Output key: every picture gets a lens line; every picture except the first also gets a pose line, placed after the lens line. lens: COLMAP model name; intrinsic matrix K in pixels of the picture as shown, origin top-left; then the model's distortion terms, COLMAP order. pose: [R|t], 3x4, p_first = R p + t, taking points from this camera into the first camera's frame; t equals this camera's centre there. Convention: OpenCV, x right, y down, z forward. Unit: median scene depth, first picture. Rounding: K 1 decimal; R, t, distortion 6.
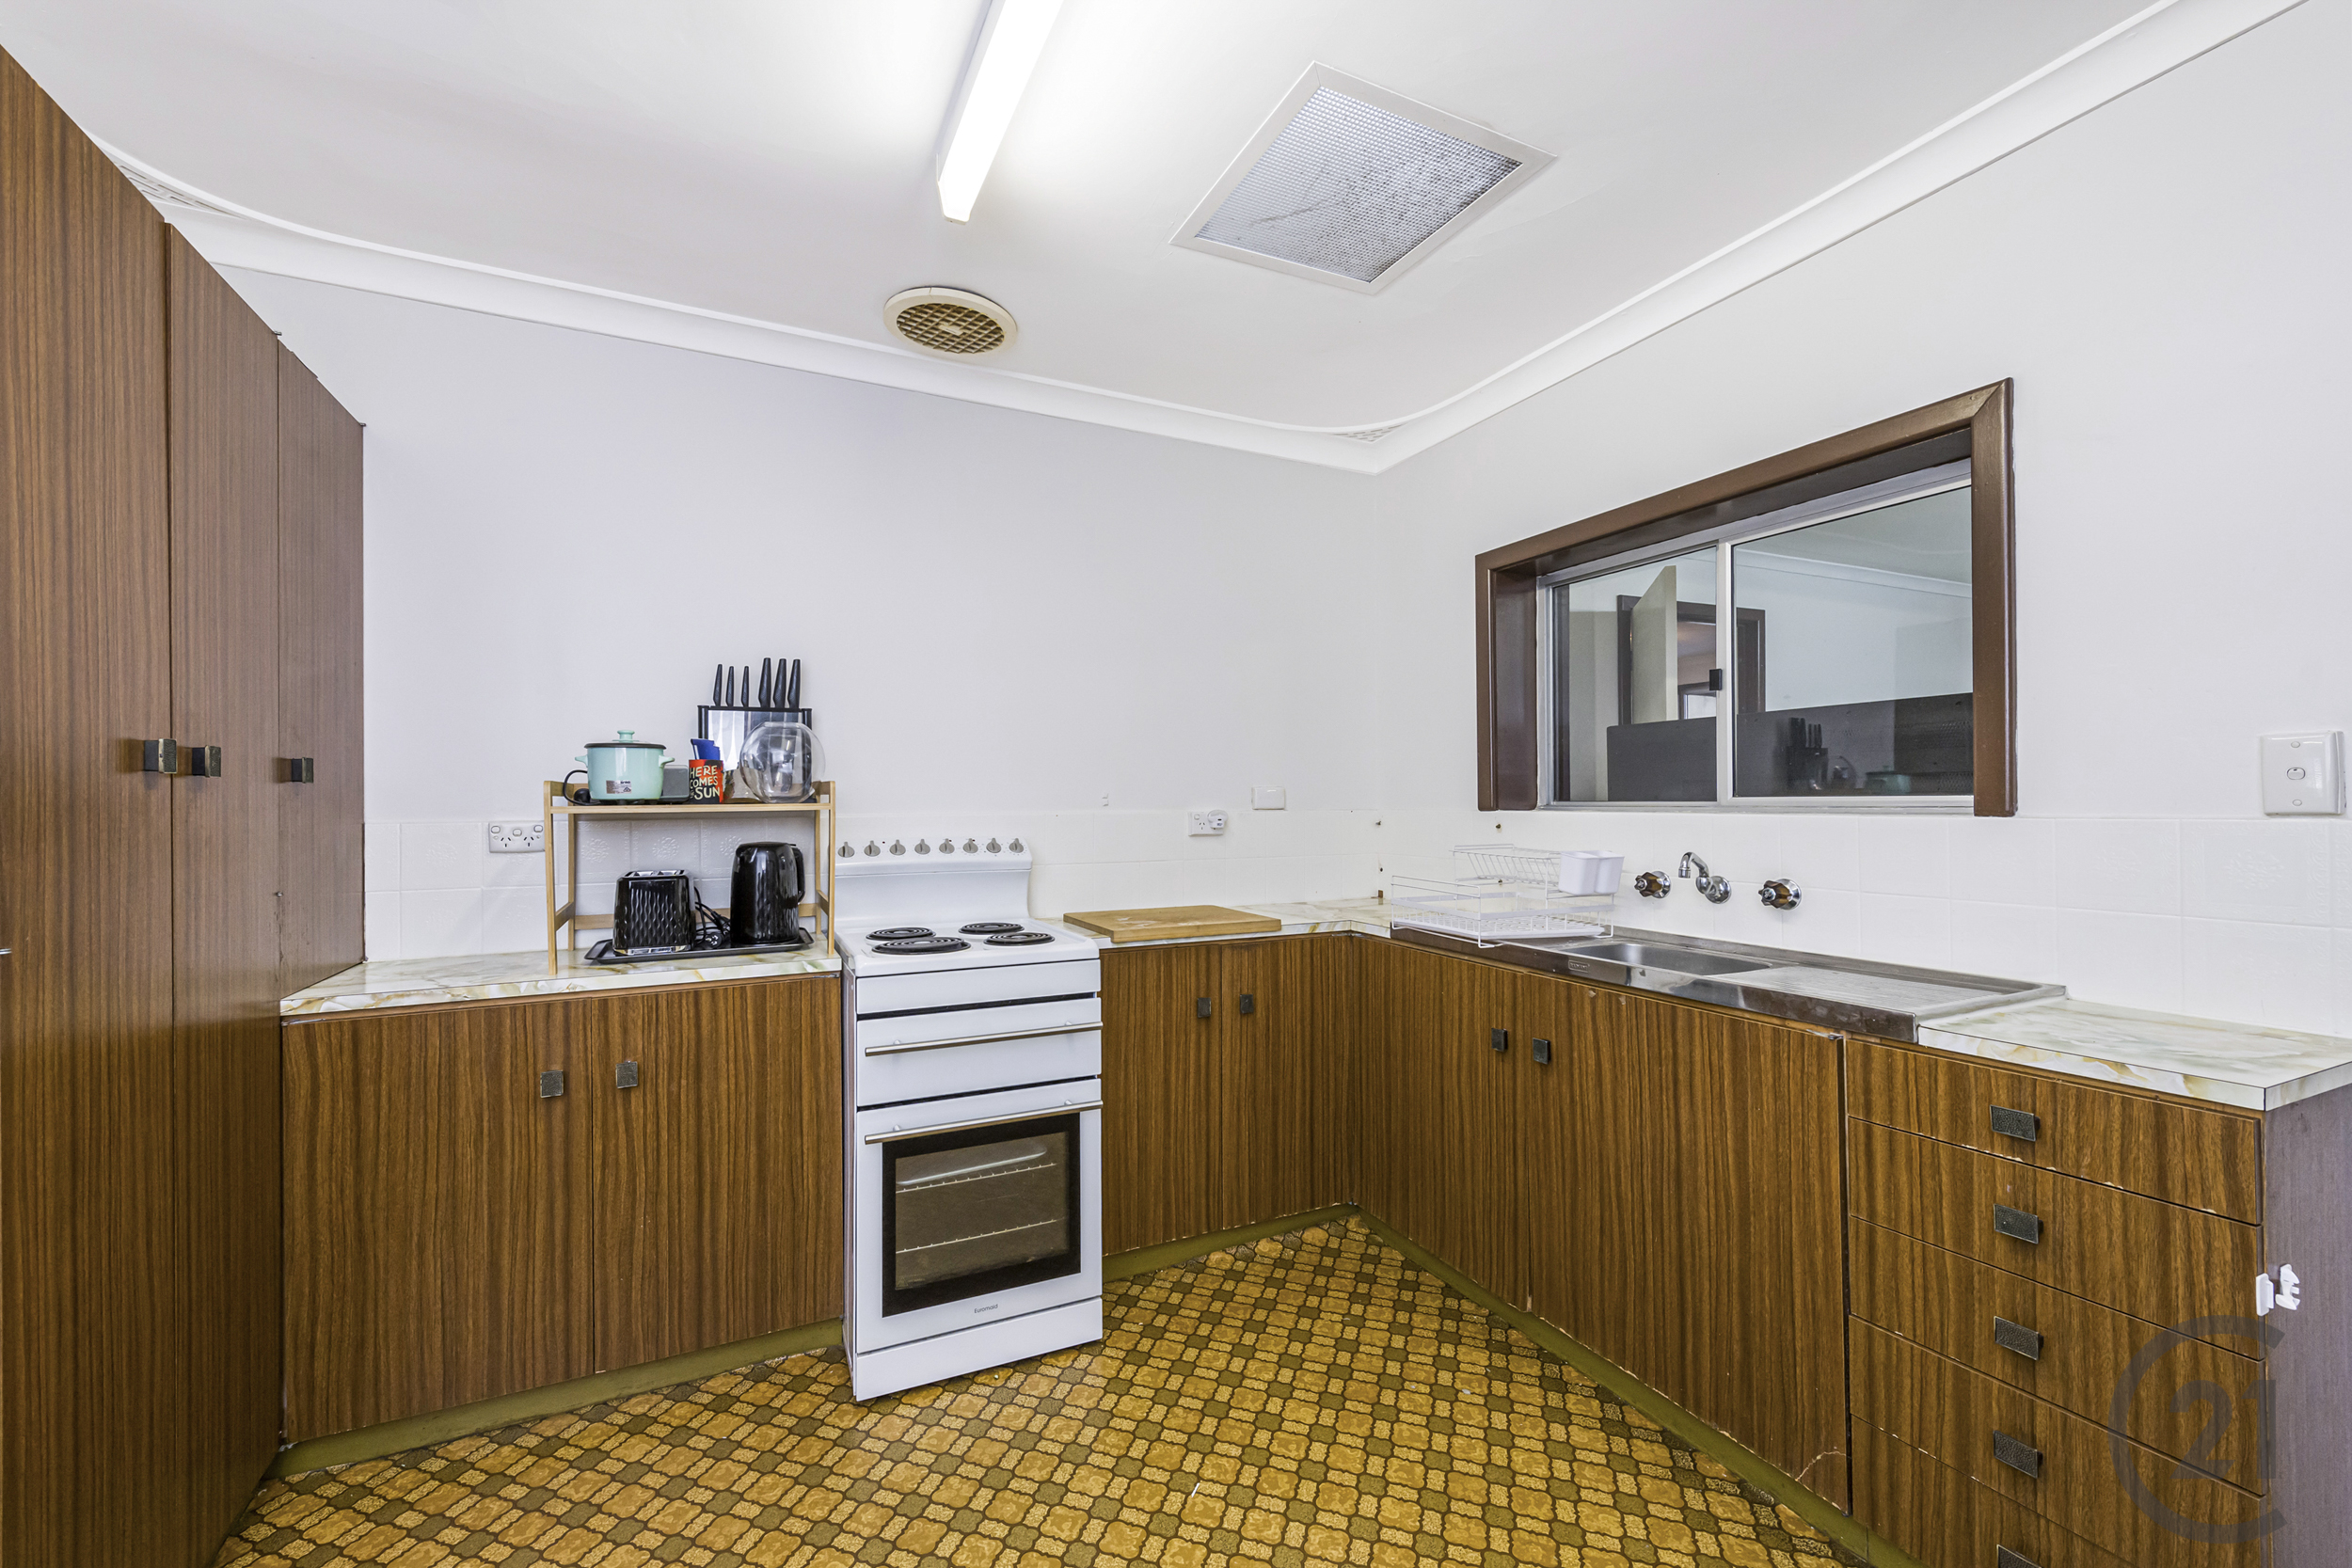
lens RADIAL K [[937.4, 0, 1175.4], [0, 937.4, 786.8], [0, 0, 1]] dist [0.009113, -0.002693]
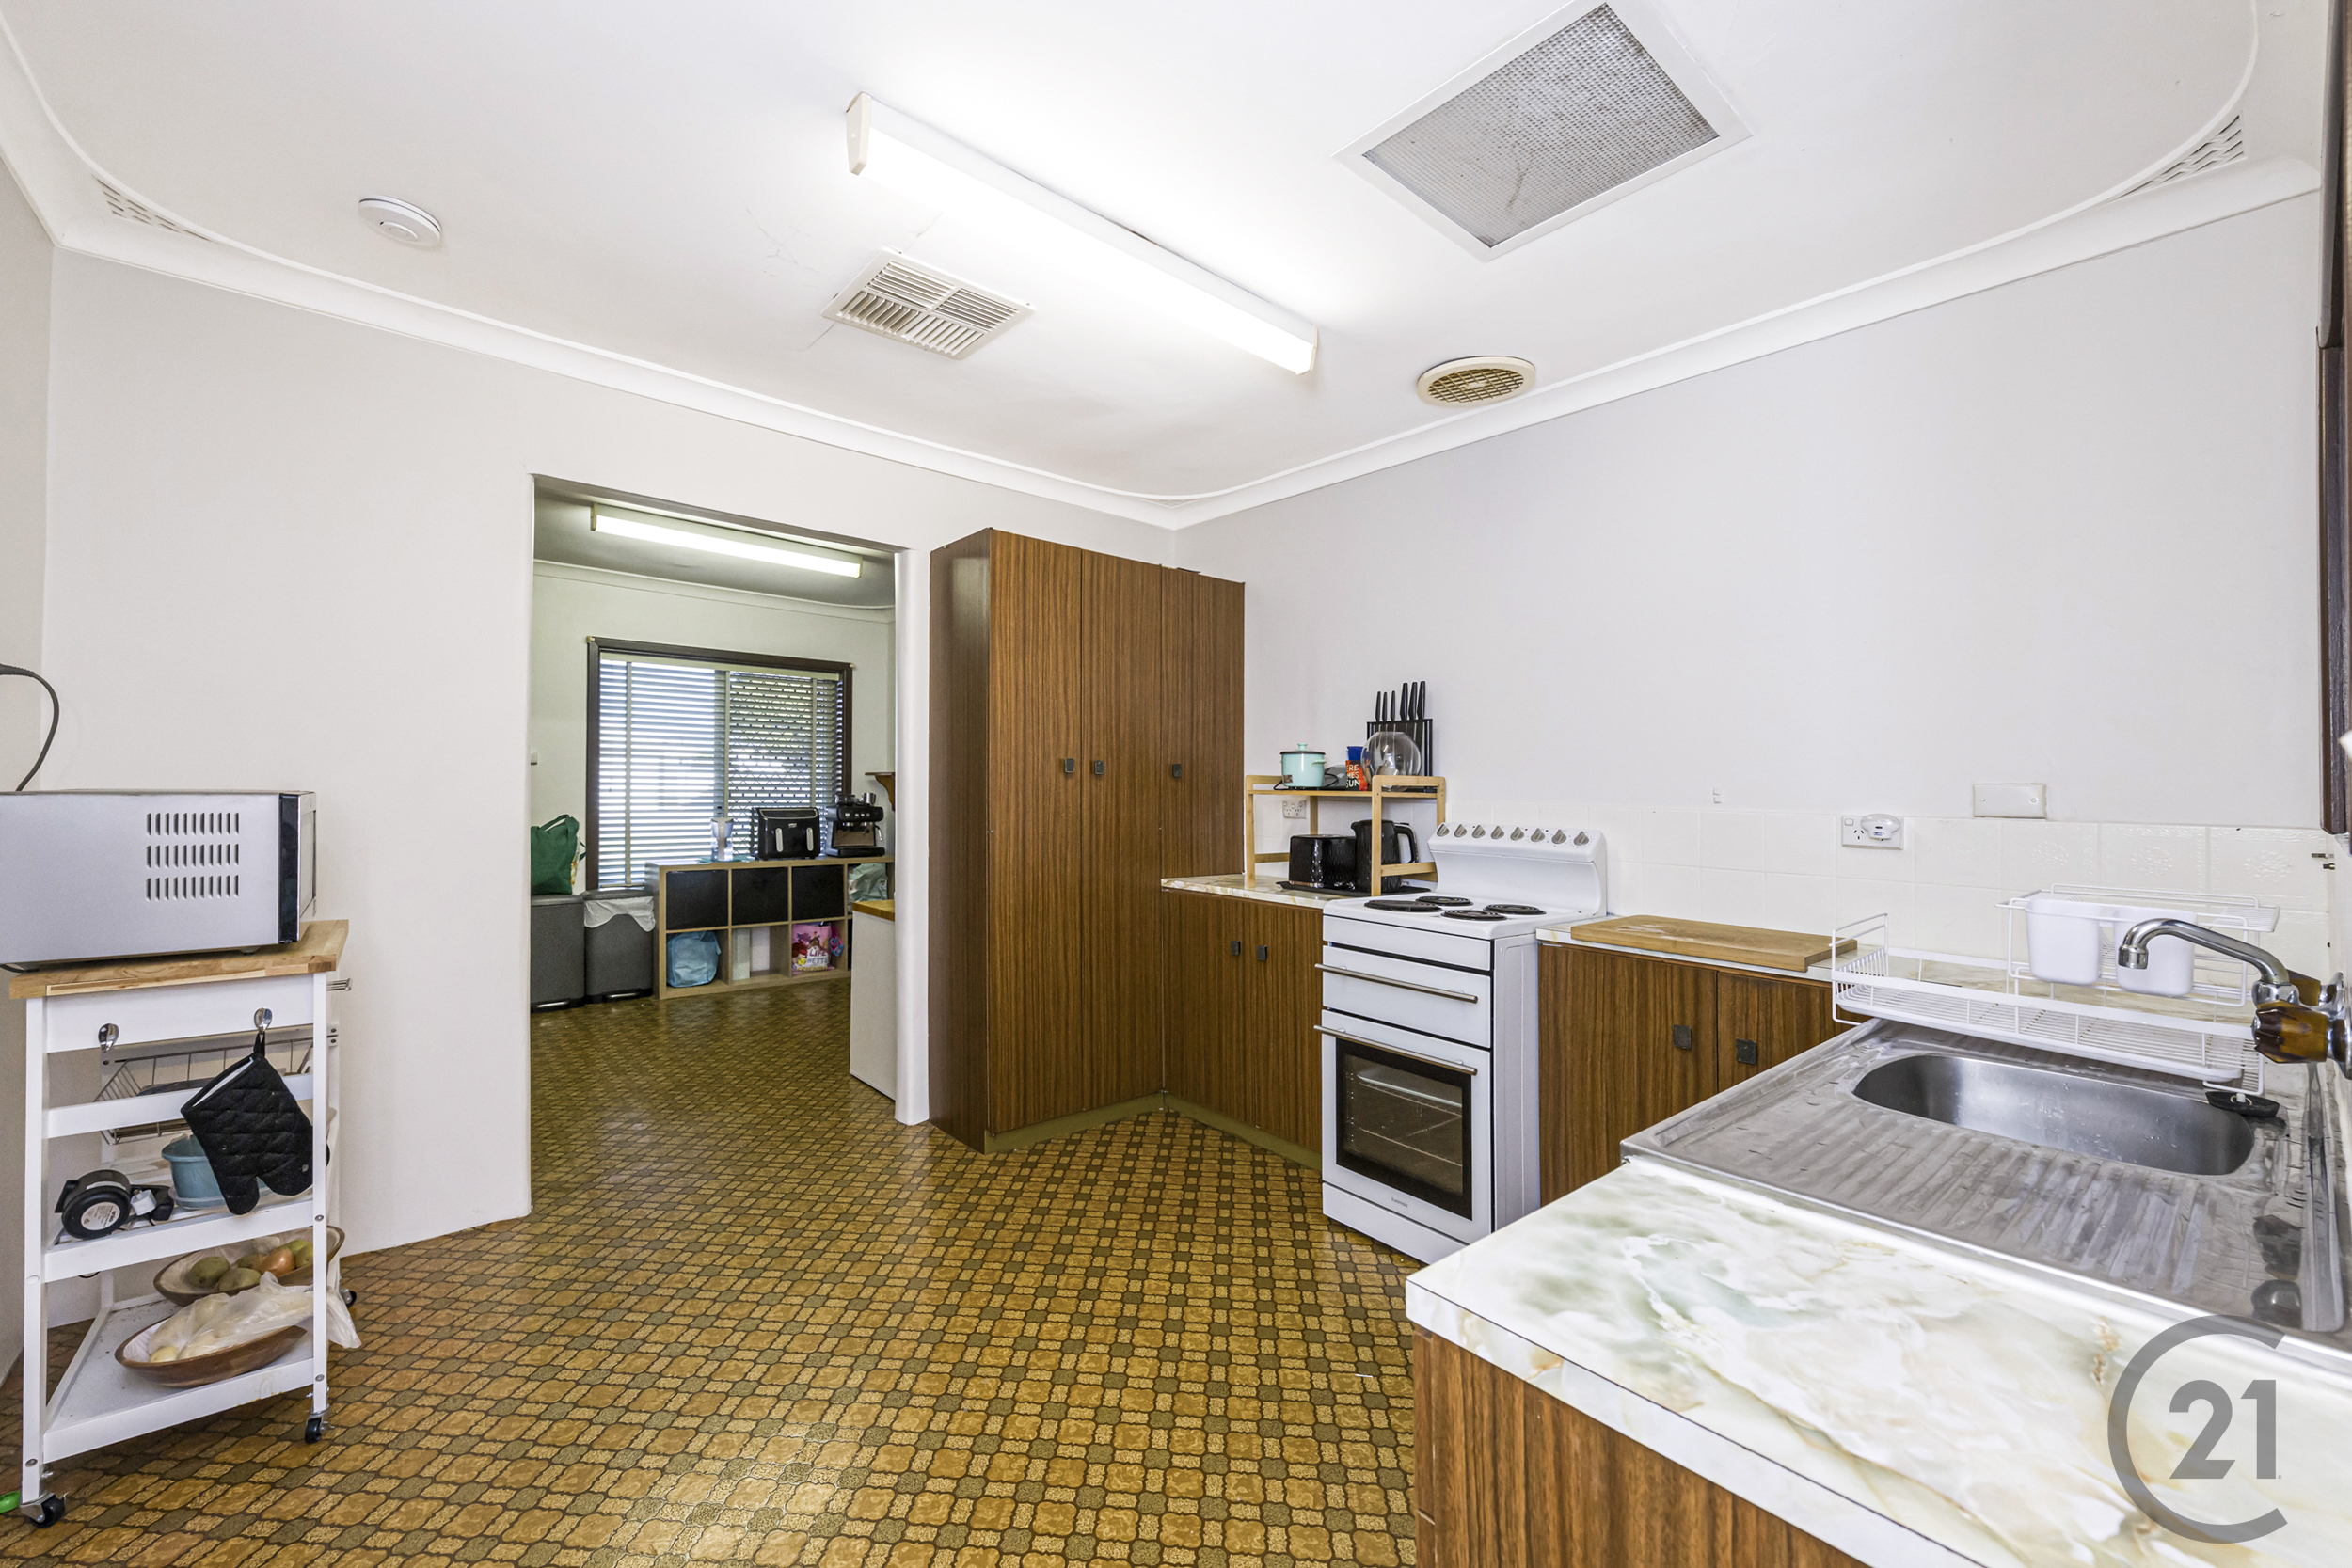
lens RADIAL K [[946.0, 0, 1162.3], [0, 946.0, 785.9], [0, 0, 1]] dist [0.000411, 0.000011]
pose [[0.254147, 0.010249, -0.967111, 0.927781], [-0.005966, 0.999941, 0.009029, -0.001455], [0.967147, 0.003475, 0.254194, 0.386615]]
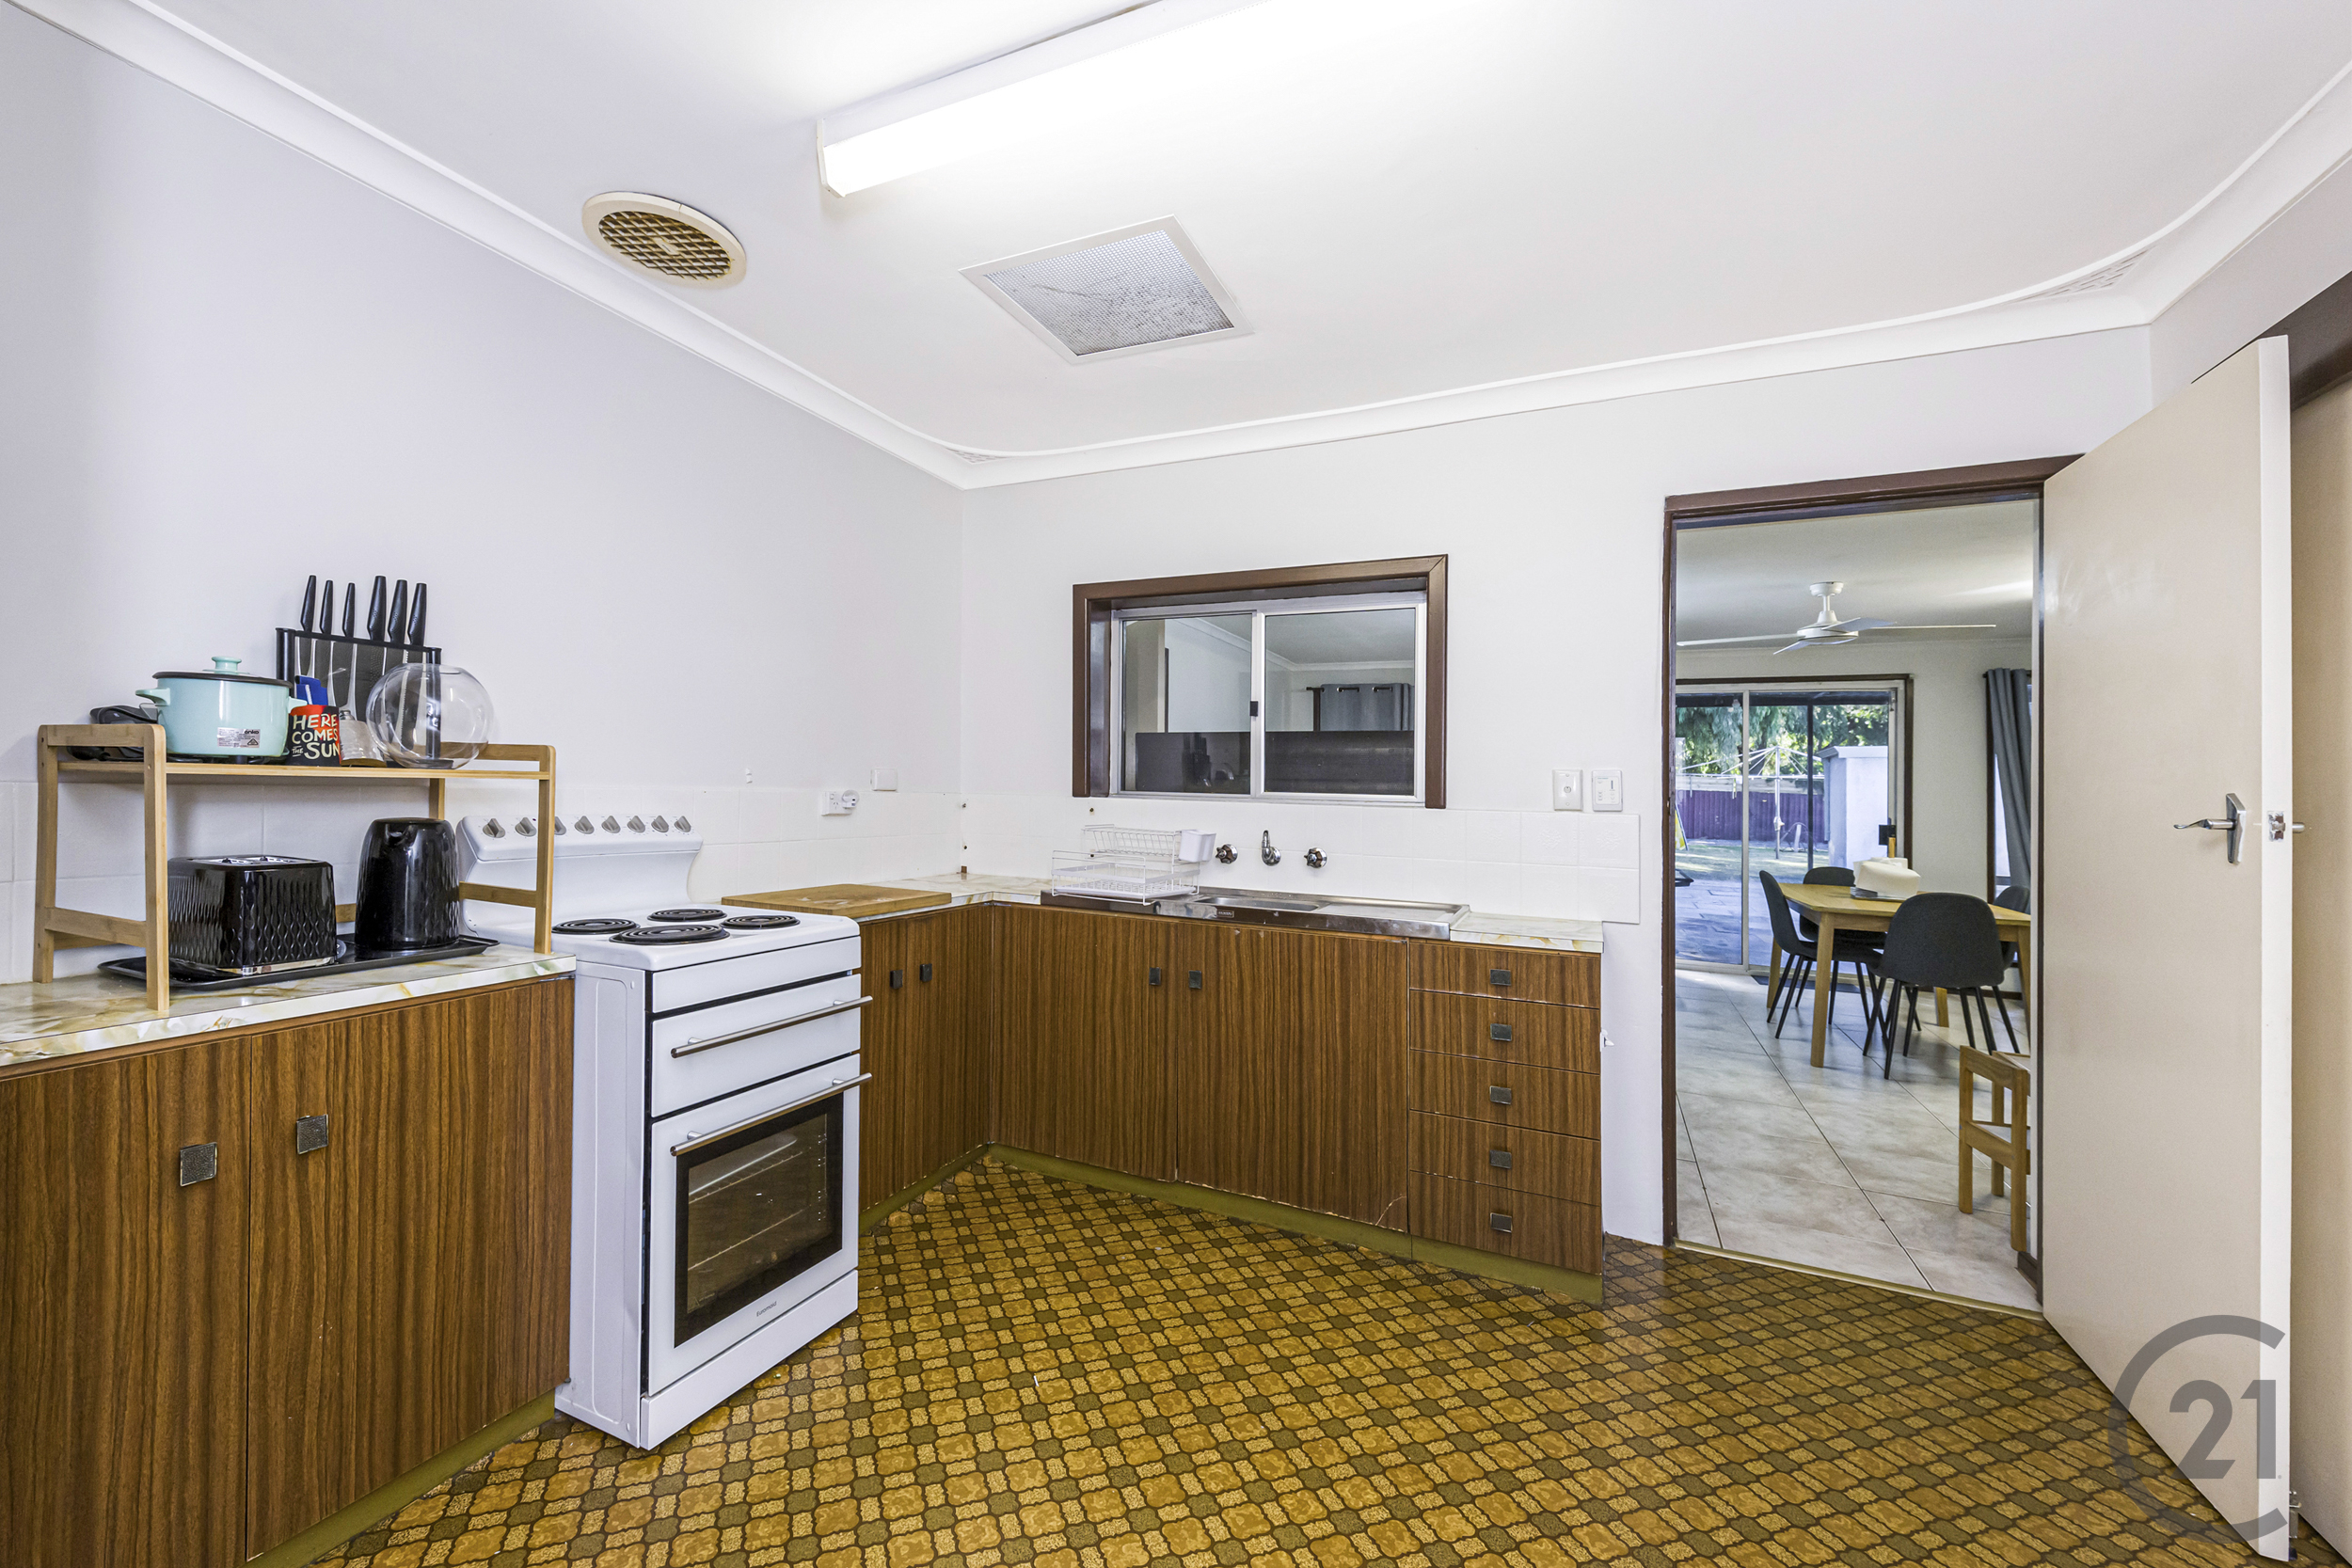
lens RADIAL K [[937.4, 0, 1121.0], [0, 937.4, 767.7], [0, 0, 1]] dist [0.009113, -0.002693]
pose [[0.779277, 0.040876, 0.625346, -0.538294], [-0.037904, 0.999118, -0.018074, 0.010692], [-0.625533, -0.009619, 0.780139, 0.035217]]
